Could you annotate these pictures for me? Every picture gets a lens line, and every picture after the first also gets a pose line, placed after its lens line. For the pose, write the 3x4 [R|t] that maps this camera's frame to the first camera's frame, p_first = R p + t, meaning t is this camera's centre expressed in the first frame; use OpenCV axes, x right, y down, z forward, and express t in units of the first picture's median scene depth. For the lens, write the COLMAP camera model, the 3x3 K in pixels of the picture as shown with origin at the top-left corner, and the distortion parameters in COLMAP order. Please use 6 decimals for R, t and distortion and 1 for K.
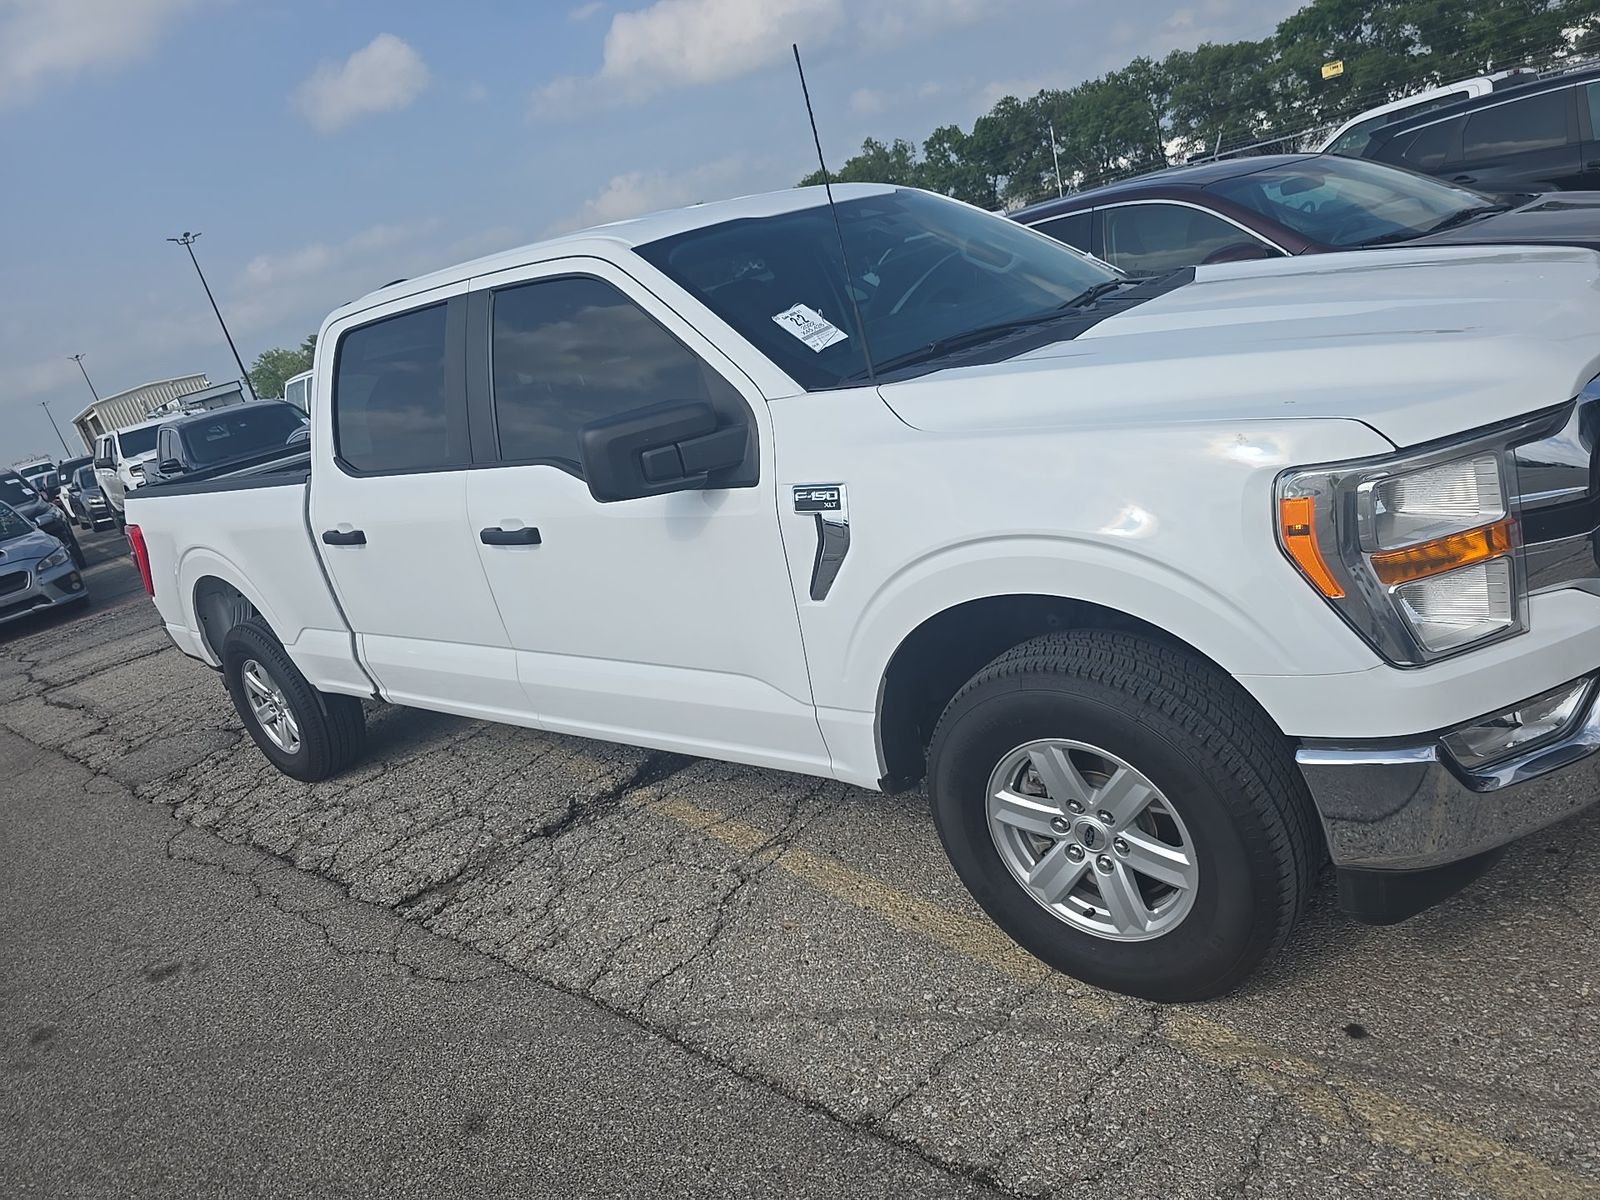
lens RADIAL K [[1055.1, 0, 800.0], [0, 1055.1, 600.0], [0, 0, 1]] dist [0.039018, 0.000382]
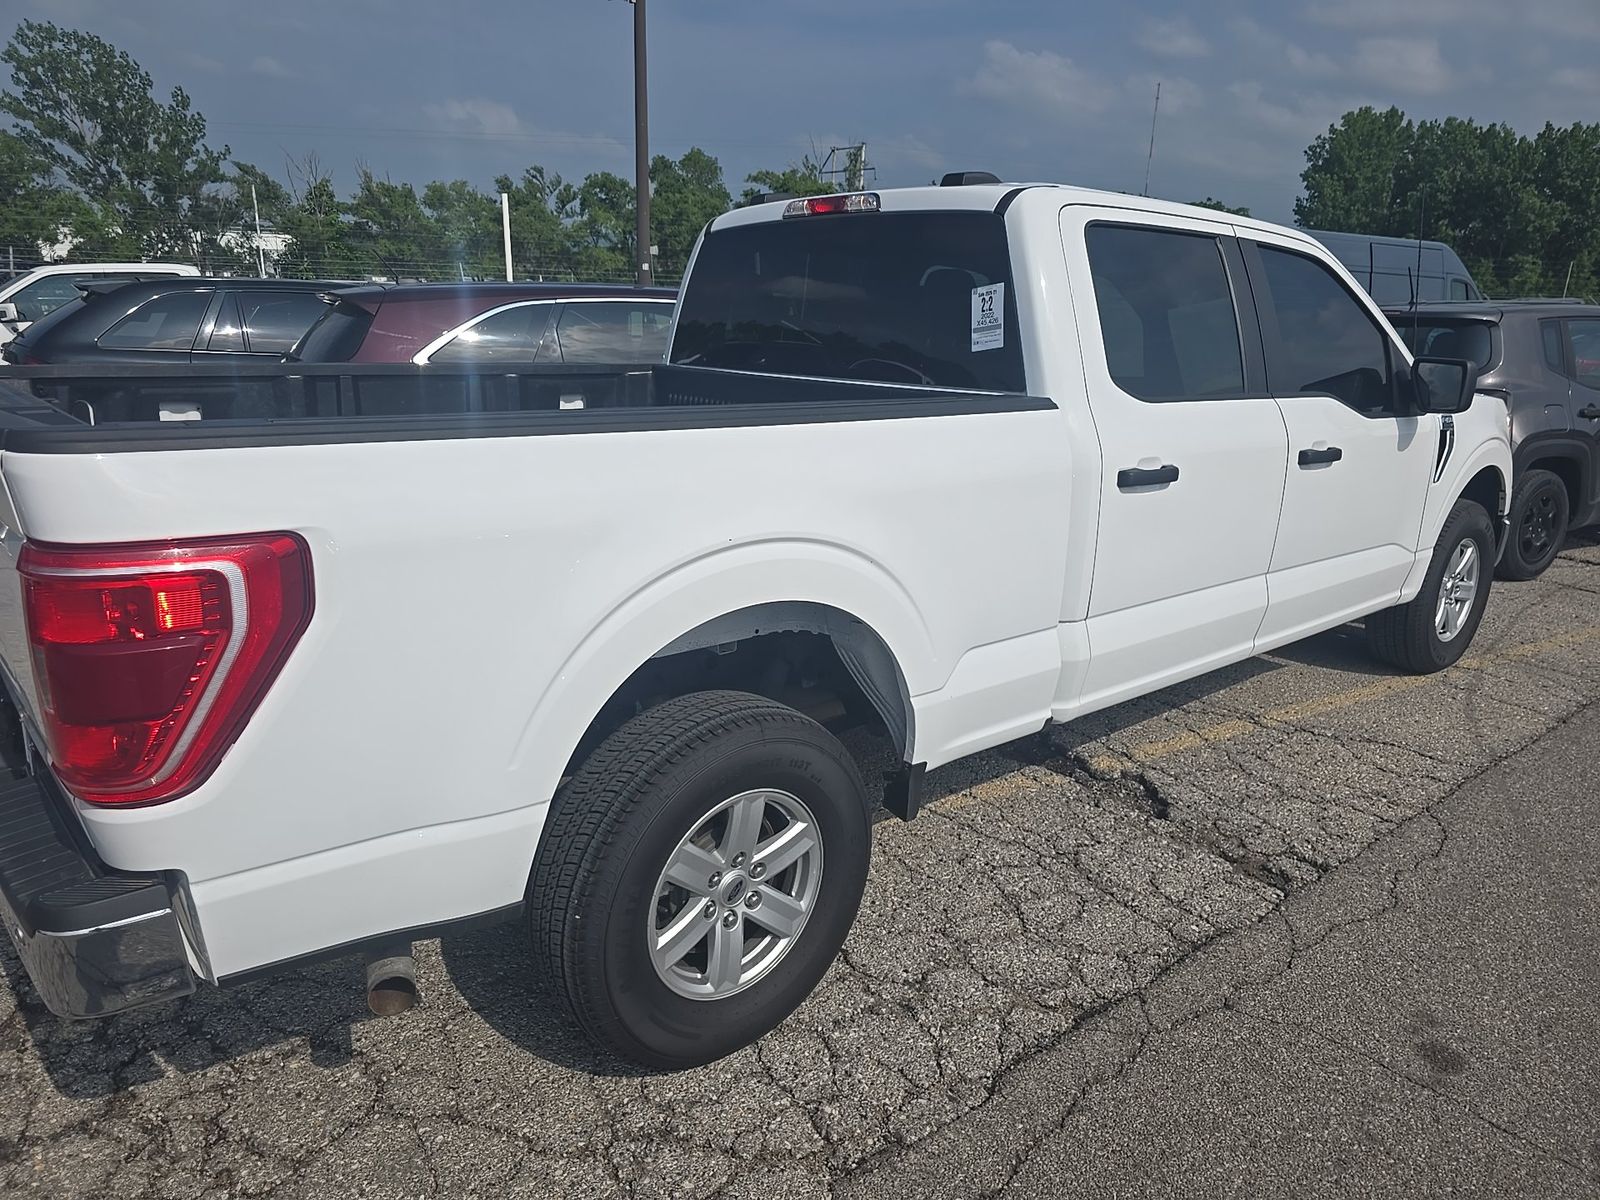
lens RADIAL K [[1073.2, 0, 860.8], [0, 1073.2, 613.3], [0, 0, 1]] dist [0.023228, -0.003942]
pose [[0.107822, -0.055682, 0.992610, -1.290218], [0.186662, 0.981808, 0.034800, -0.024854], [-0.976489, 0.181531, 0.116254, 1.217012]]
